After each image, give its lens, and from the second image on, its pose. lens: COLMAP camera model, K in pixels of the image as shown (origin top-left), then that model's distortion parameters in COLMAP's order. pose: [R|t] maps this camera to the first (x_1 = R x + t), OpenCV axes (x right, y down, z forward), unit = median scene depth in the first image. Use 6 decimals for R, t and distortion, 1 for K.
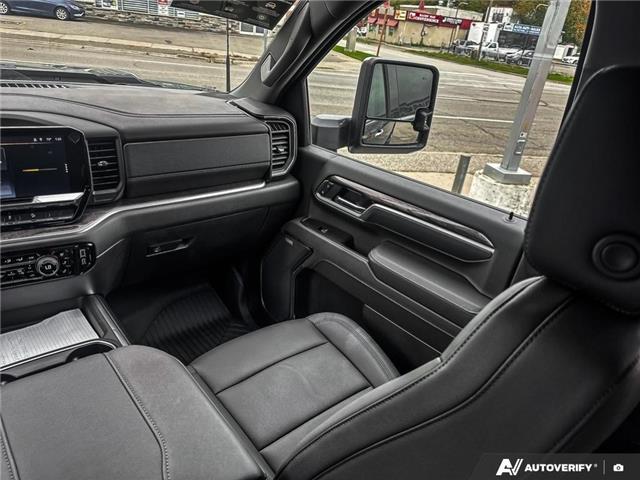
lens RADIAL K [[472.1, 0, 328.2], [0, 472.1, 240.6], [0, 0, 1]] dist [0.146875, -0.207675]
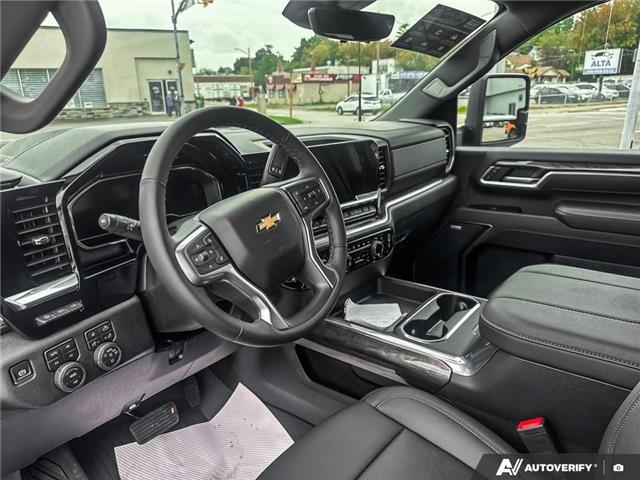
lens RADIAL K [[472.1, 0, 328.2], [0, 472.1, 240.6], [0, 0, 1]] dist [0.146875, -0.207675]
pose [[0.969139, -0.190342, 0.156649, -0.640286], [0.207284, 0.973164, -0.099926, 0.094557], [-0.133425, 0.129312, 0.982586, -0.140651]]
